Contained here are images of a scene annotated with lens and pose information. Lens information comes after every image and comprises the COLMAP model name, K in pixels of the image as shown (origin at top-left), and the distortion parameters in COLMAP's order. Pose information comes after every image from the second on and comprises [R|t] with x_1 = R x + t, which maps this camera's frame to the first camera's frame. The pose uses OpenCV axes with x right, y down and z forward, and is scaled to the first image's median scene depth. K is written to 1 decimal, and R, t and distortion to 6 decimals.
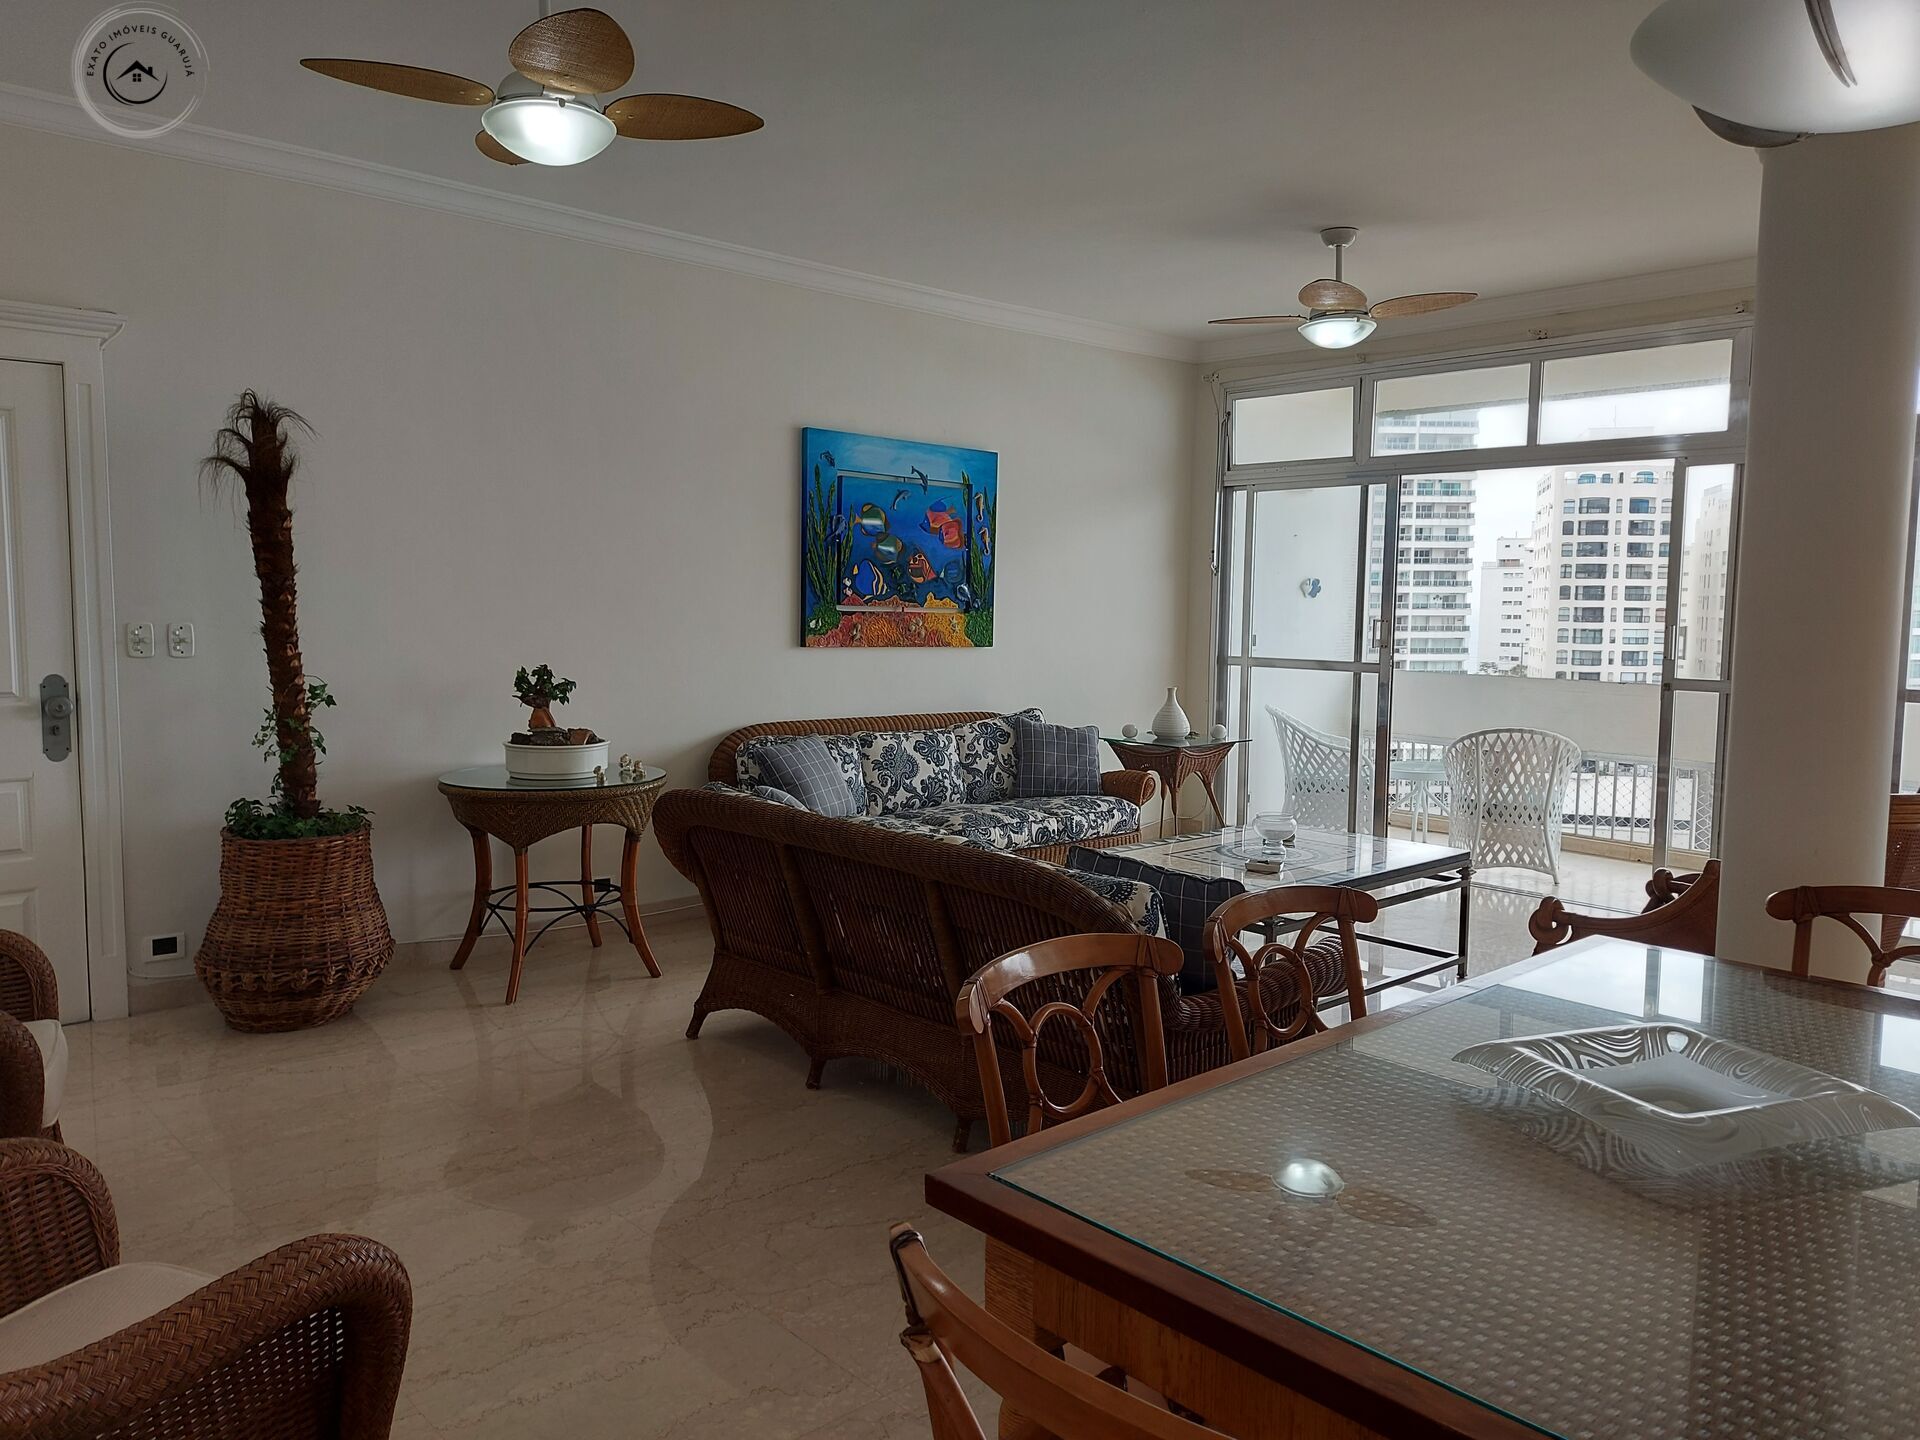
lens RADIAL K [[1370.5, 0, 971.4], [0, 1370.5, 735.2], [0, 0, 1]] dist [0.082733, -0.094920]
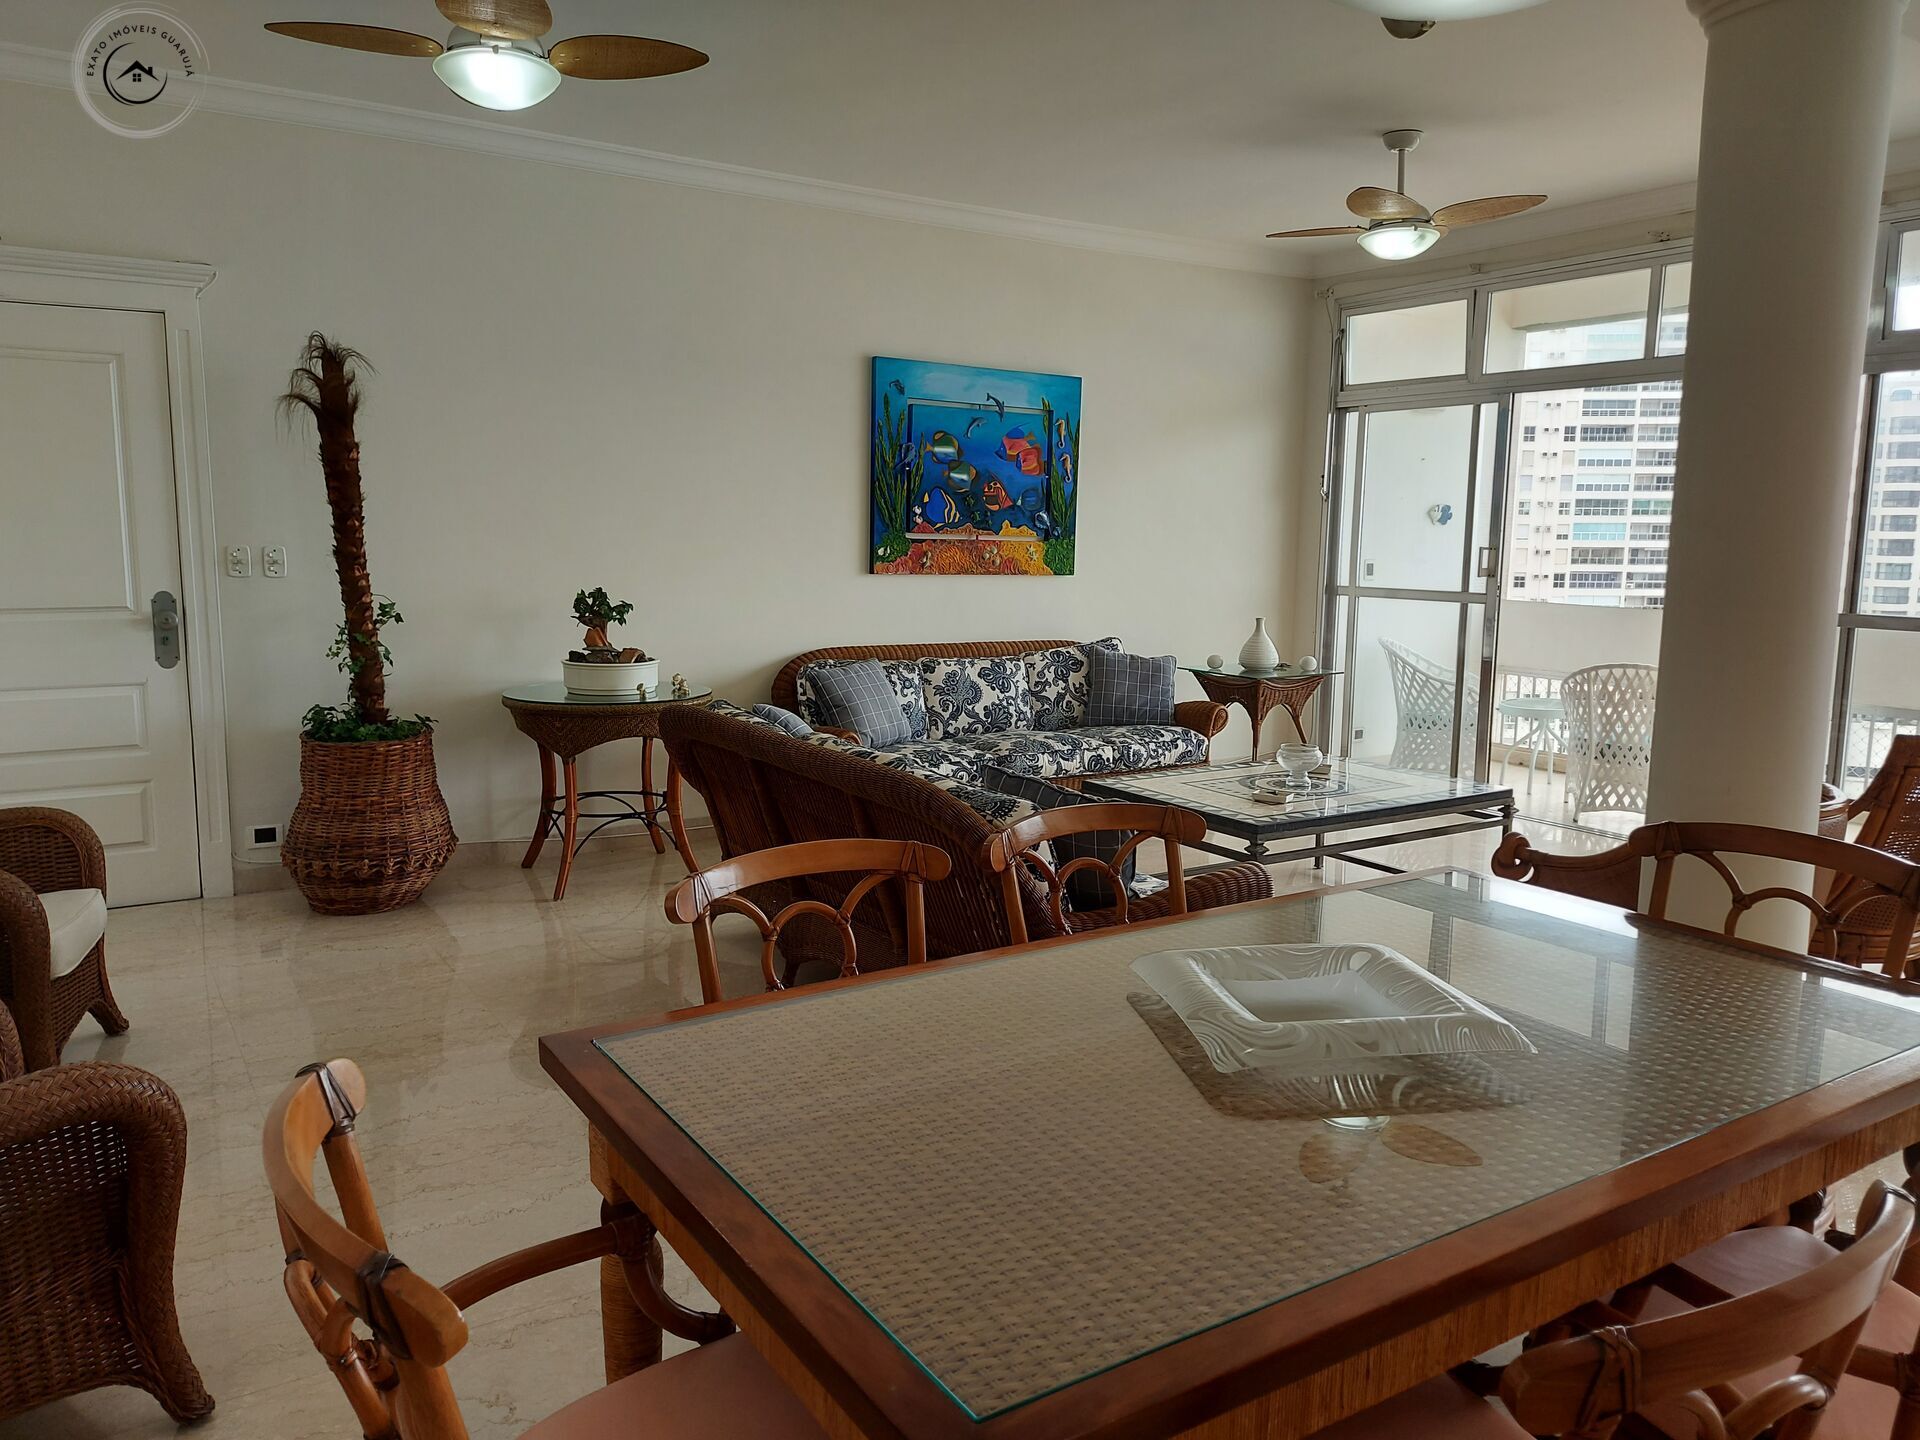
lens RADIAL K [[1370.5, 0, 966.7], [0, 1370.5, 731.4], [0, 0, 1]] dist [0.082733, -0.094920]
pose [[0.985809, 0.023755, -0.166183, 0.124073], [-0.016147, 0.998765, 0.046984, 0.004396], [0.167094, -0.043634, 0.984975, -0.004741]]
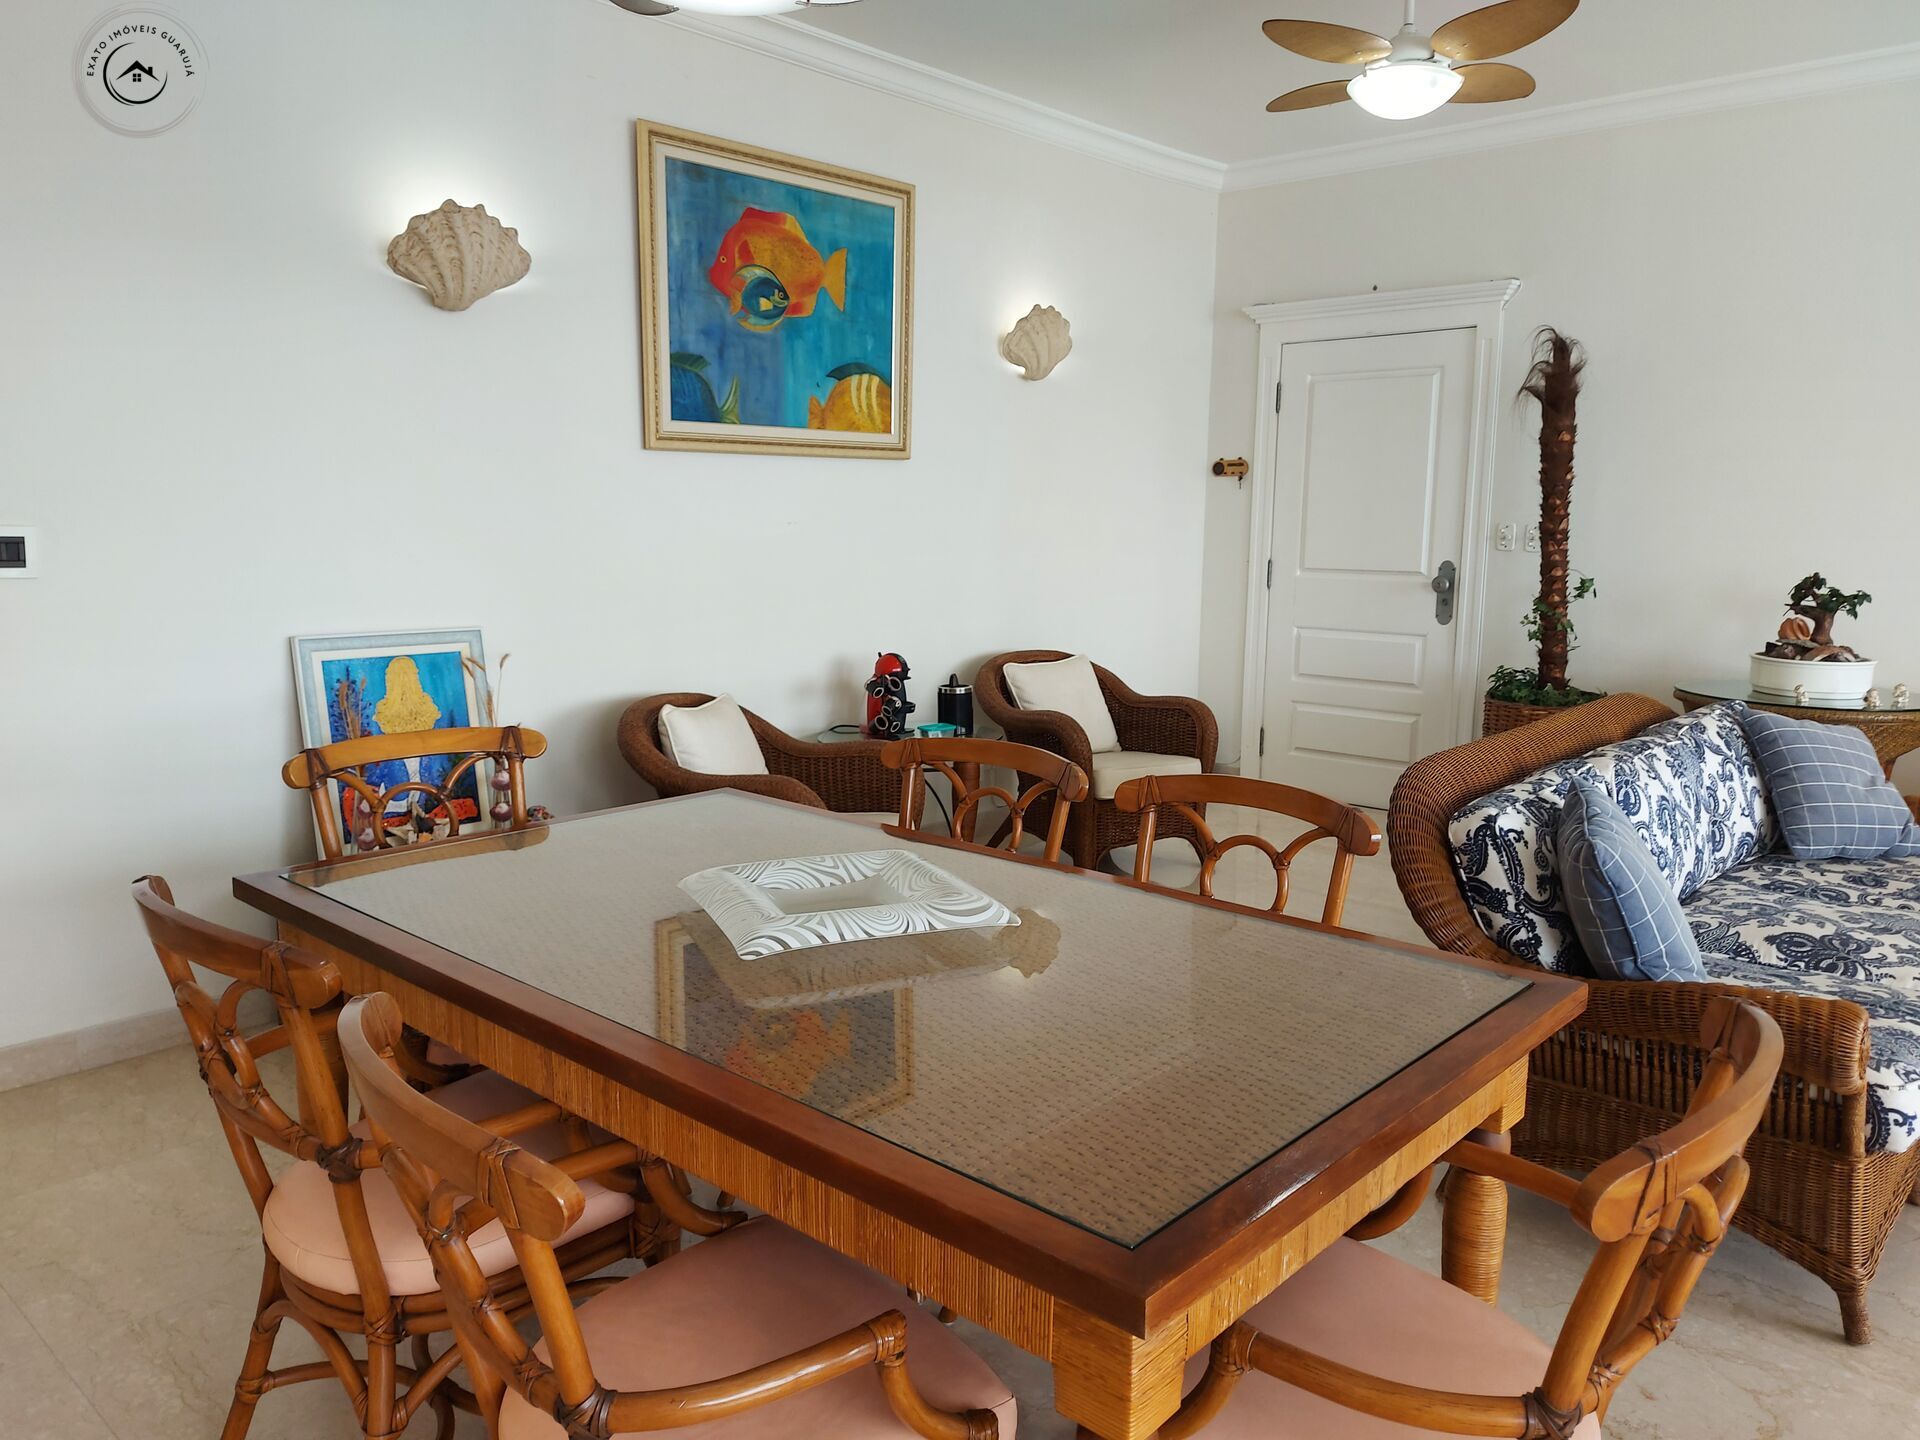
lens RADIAL K [[1370.5, 0, 962.6], [0, 1370.5, 733.8], [0, 0, 1]] dist [0.082733, -0.094920]
pose [[0.086922, 0.153557, -0.984309, 0.471400], [-0.105089, 0.983950, 0.144221, -0.016108], [0.990657, 0.090904, 0.101664, 0.293001]]
